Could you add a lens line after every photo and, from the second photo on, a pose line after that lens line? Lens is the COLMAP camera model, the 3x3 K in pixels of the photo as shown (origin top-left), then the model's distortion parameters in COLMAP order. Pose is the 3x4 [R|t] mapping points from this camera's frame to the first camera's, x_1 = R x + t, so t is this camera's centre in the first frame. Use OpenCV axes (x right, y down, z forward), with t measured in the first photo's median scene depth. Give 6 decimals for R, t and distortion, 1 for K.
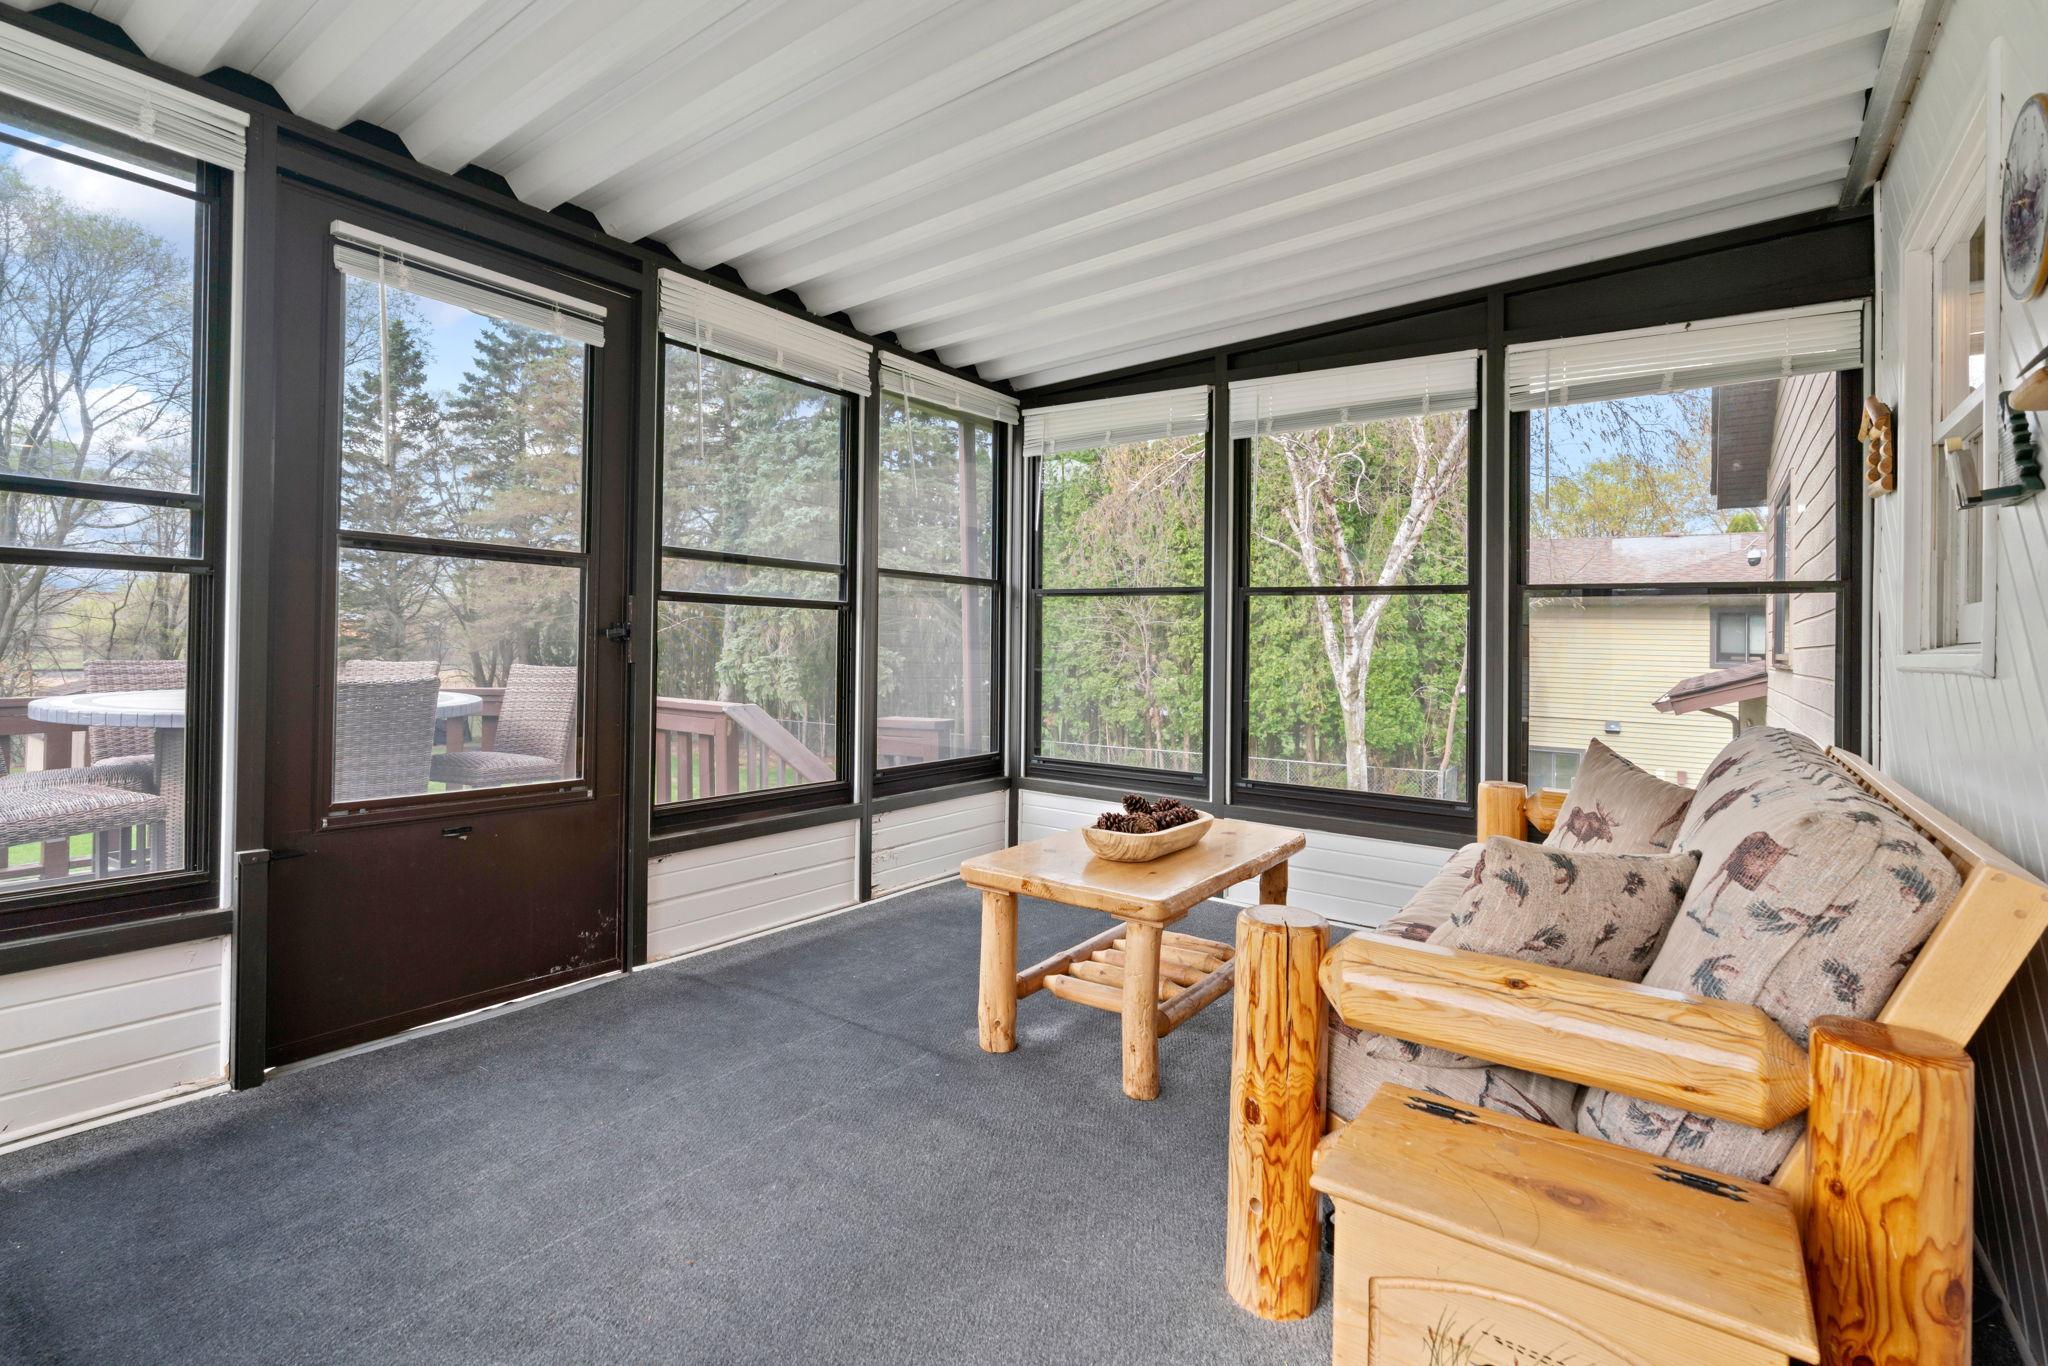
lens RADIAL K [[949.7, 0, 992.3], [0, 949.7, 629.7], [0, 0, 1]] dist [-0.005604, 0.000672]
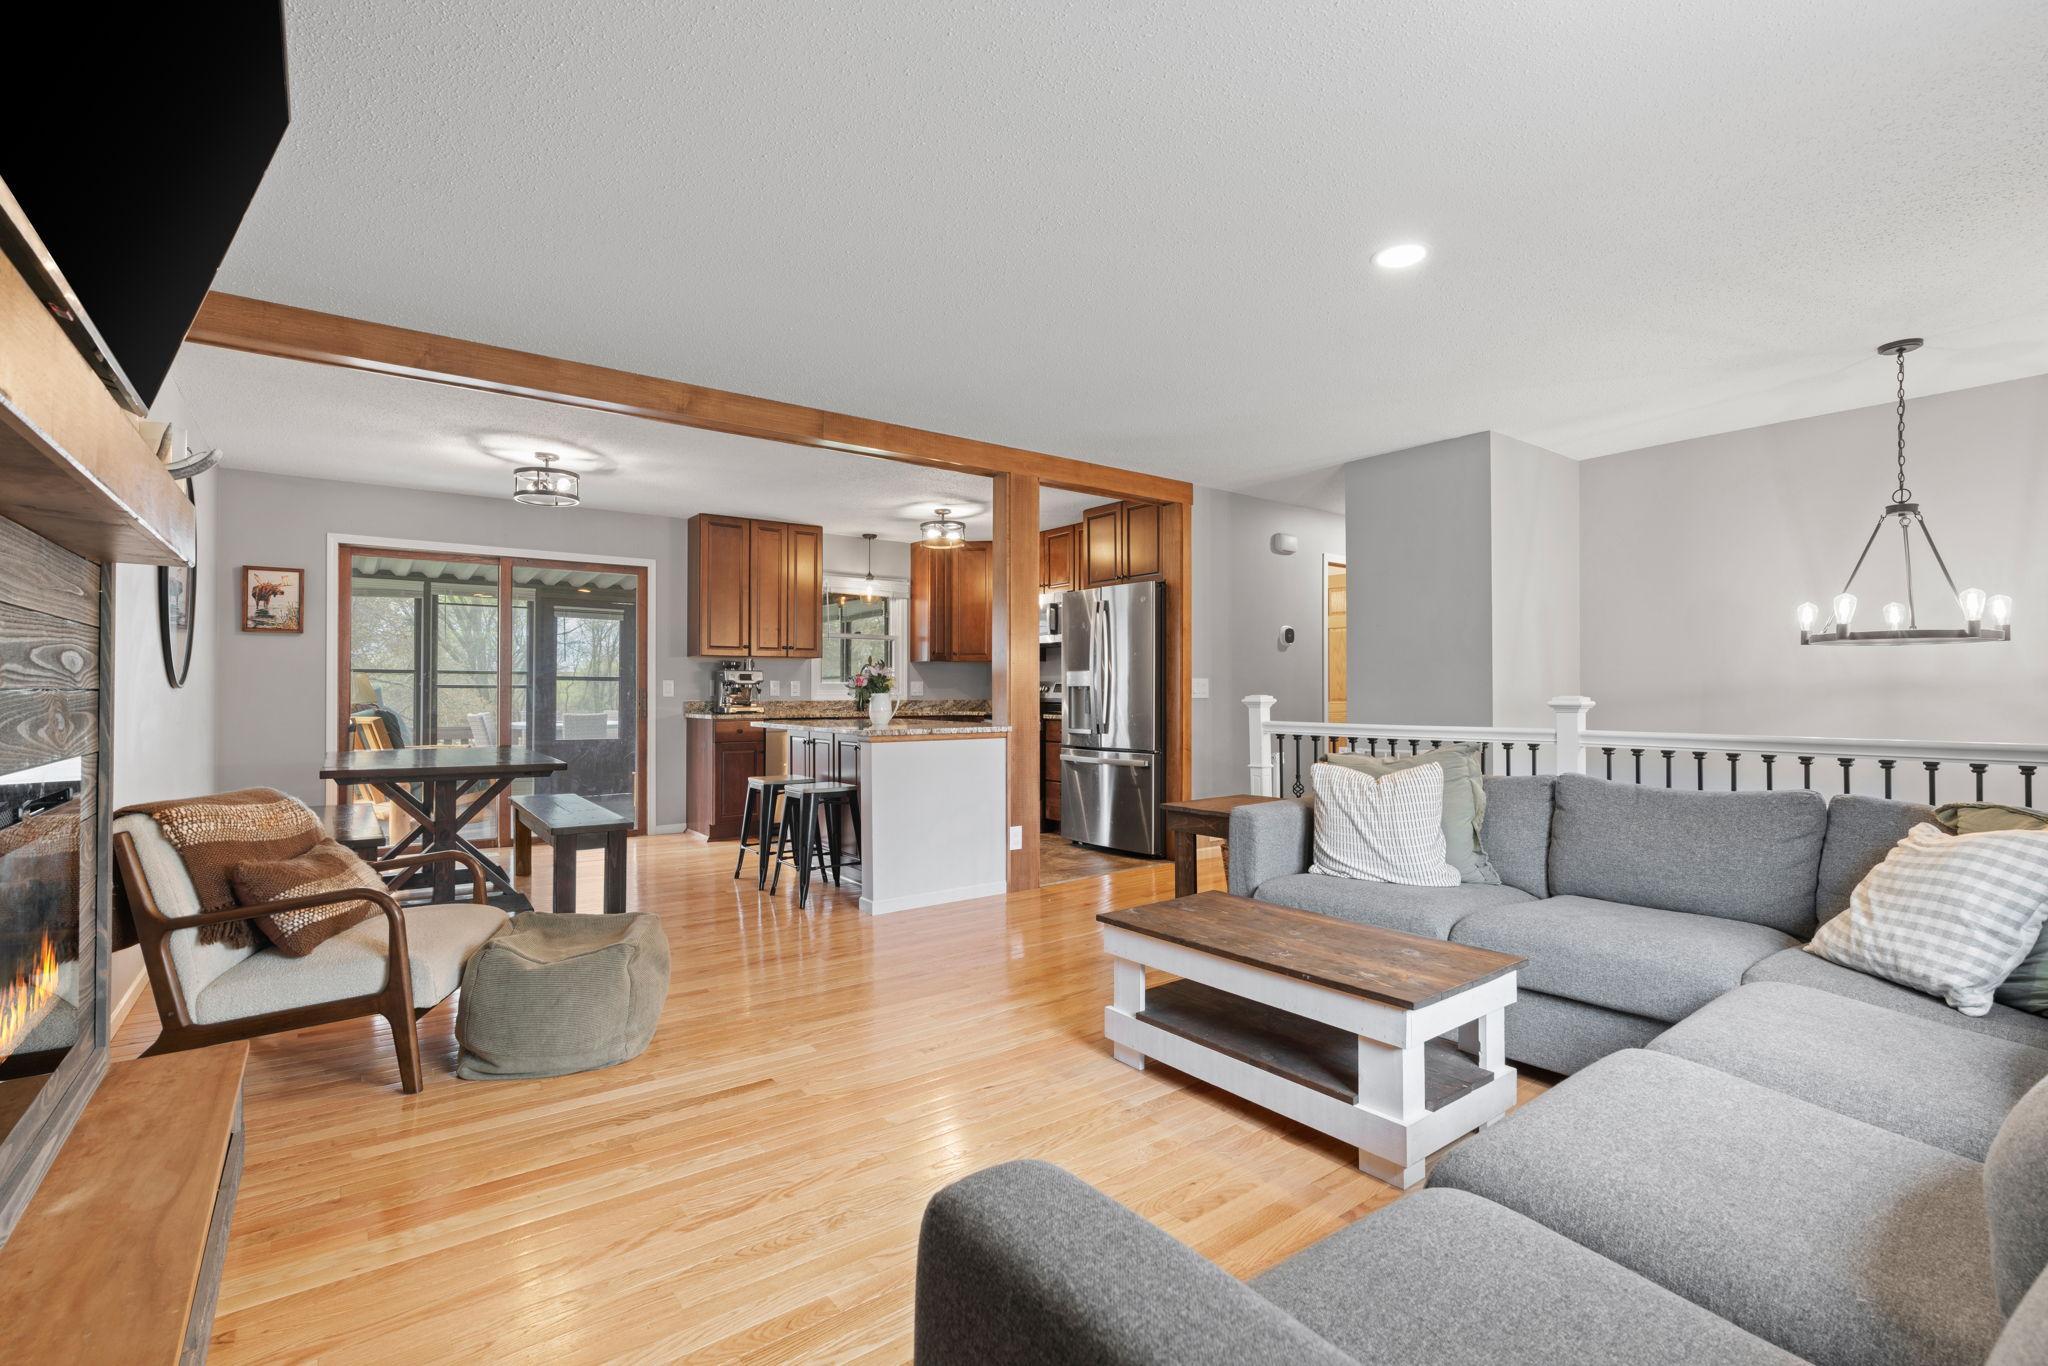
lens RADIAL K [[920.7, 0, 1010.6], [0, 920.7, 686.0], [0, 0, 1]] dist [-0.014601, 0.006593]
pose [[0.951236, -0.025895, -0.307375, 1.928148], [0.025178, 0.999663, -0.006298, 0.011336], [0.307435, -0.001749, 0.951568, -1.766738]]
